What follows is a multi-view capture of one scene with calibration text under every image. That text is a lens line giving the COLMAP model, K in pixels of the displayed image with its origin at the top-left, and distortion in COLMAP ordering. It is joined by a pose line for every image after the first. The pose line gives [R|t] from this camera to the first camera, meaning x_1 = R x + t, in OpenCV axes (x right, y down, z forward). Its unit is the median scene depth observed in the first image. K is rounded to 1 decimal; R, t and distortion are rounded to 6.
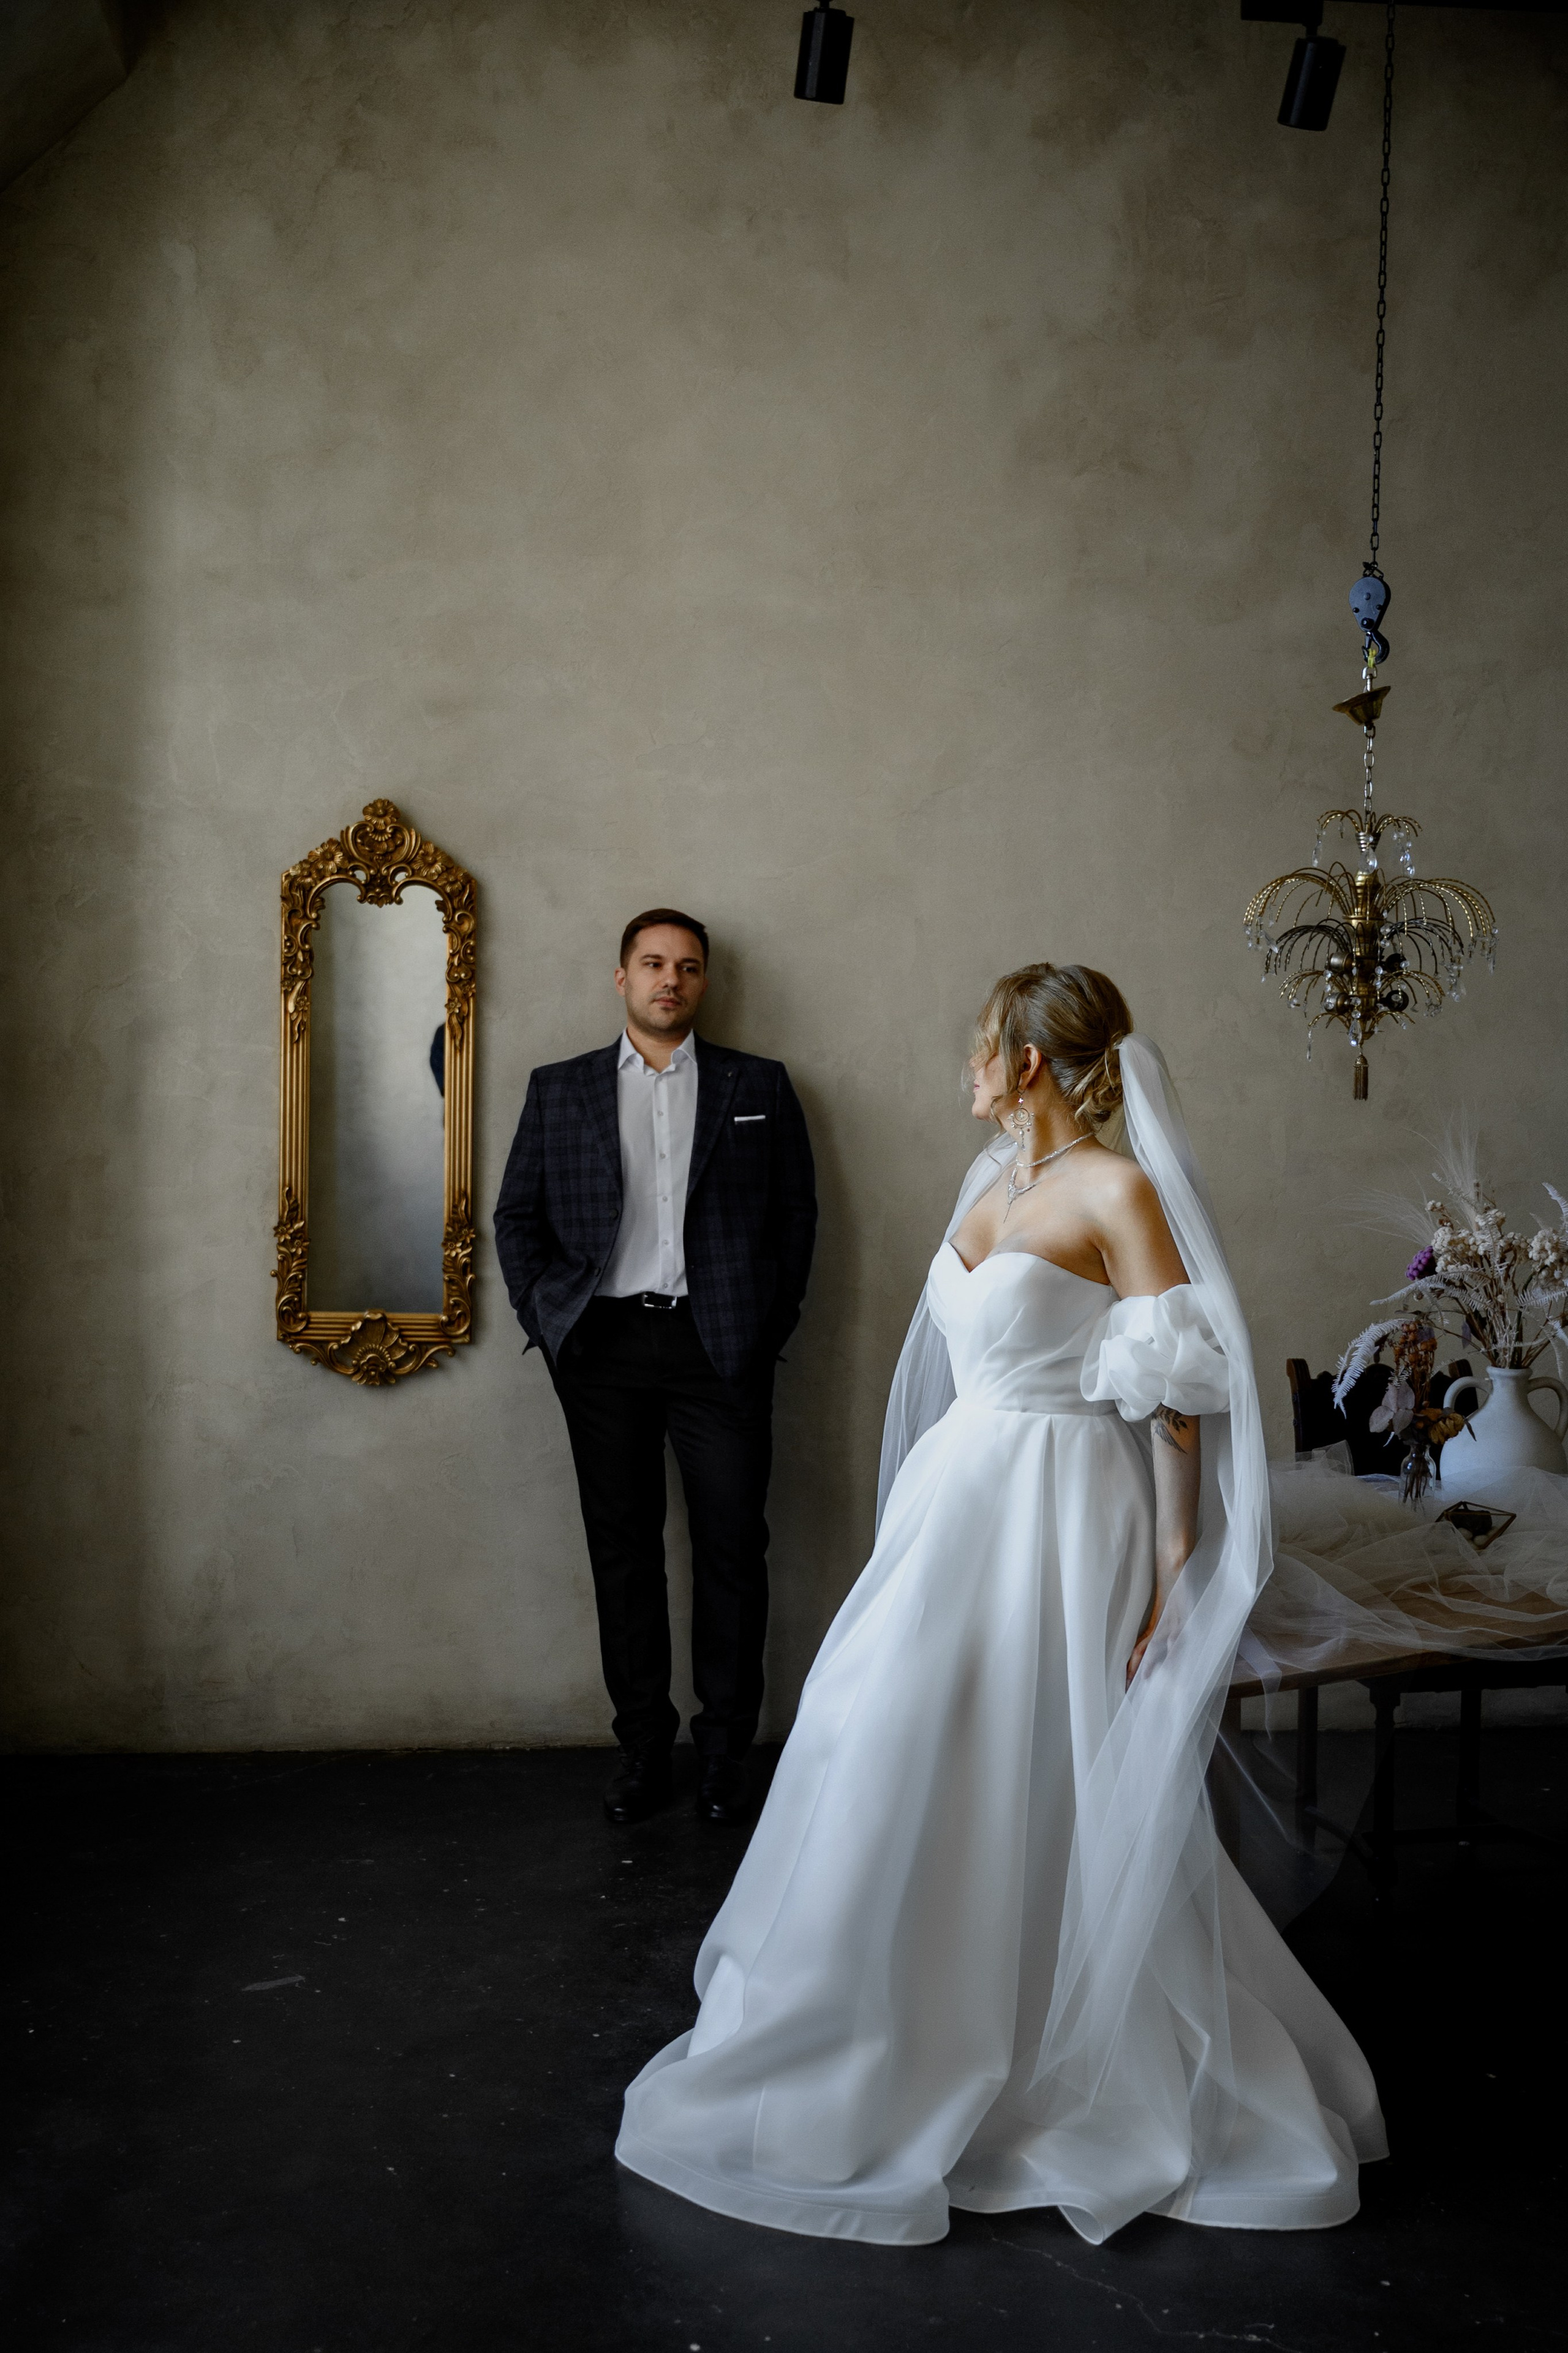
lens RADIAL K [[2171.2, 0, 785.4], [0, 2171.2, 1173.0], [0, 0, 1]] dist [0.006929, 0.000000]
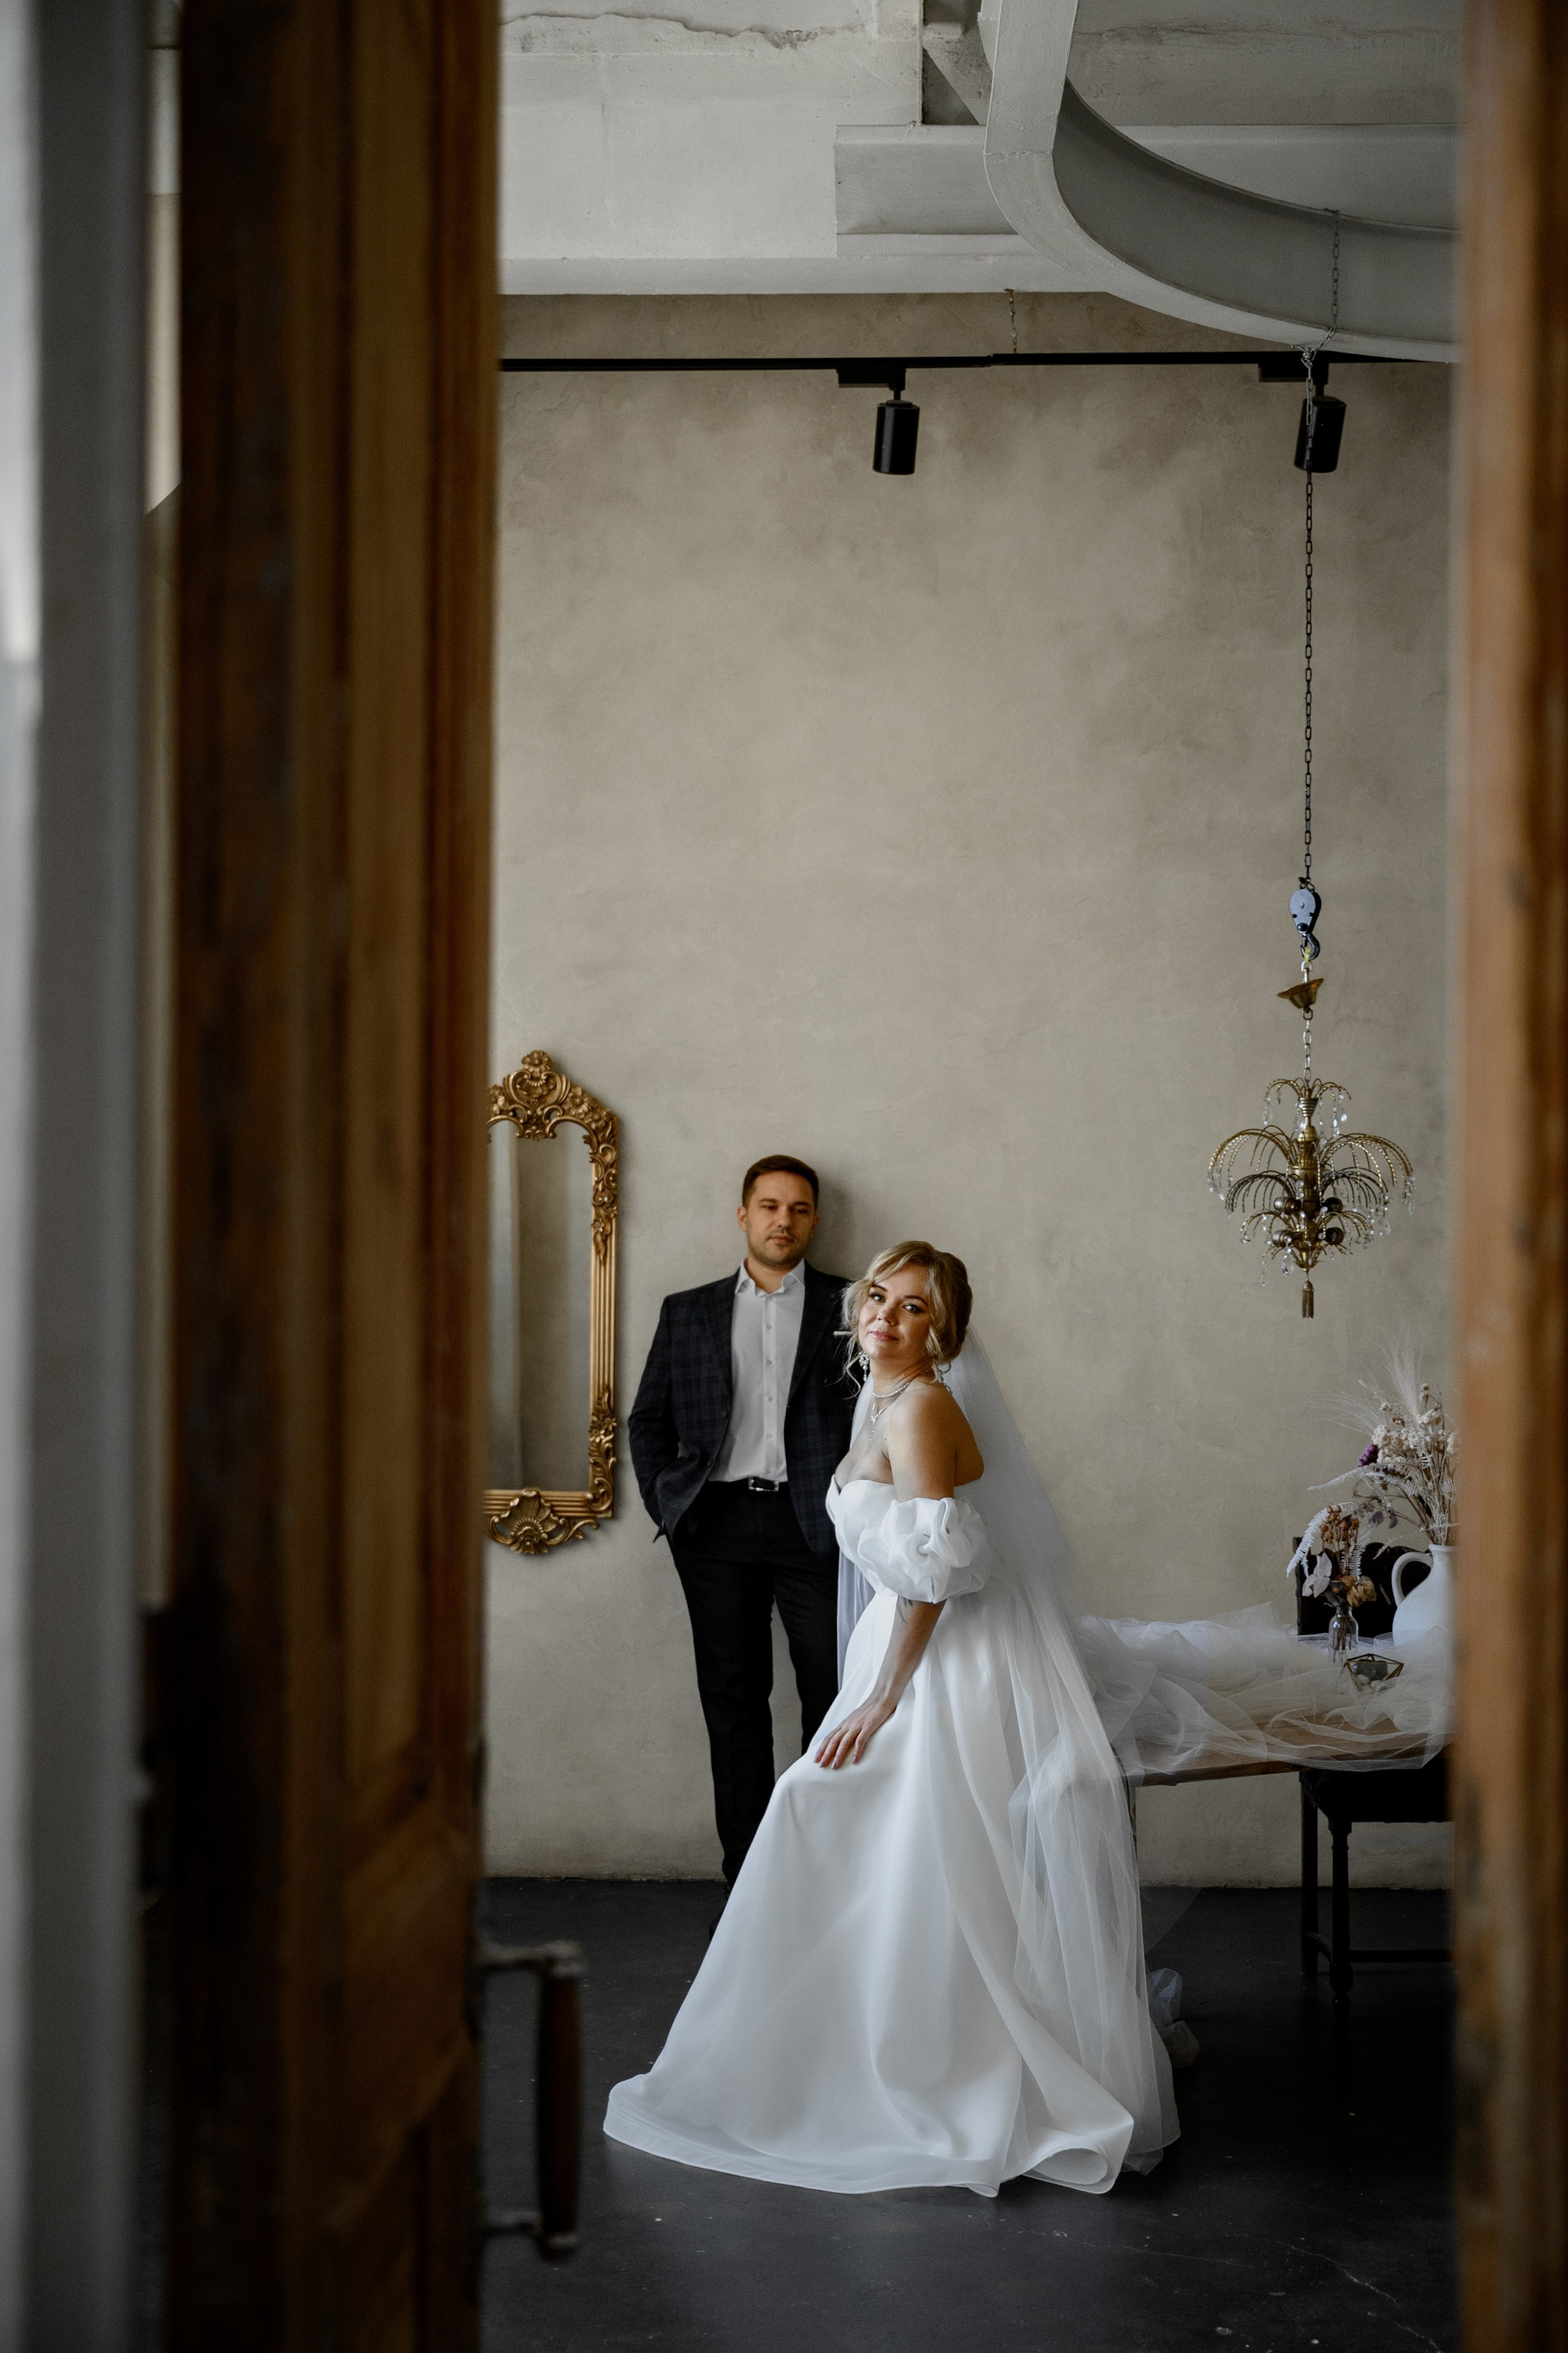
lens RADIAL K [[2413.1, 0, 784.4], [0, 2413.1, 1174.7], [0, 0, 1]] dist [0.013060, 0.000000]
pose [[0.992299, -0.008254, -0.123588, 0.105596], [-0.000188, 0.997676, -0.068142, -0.016030], [0.123863, 0.067640, 0.989991, -0.266858]]
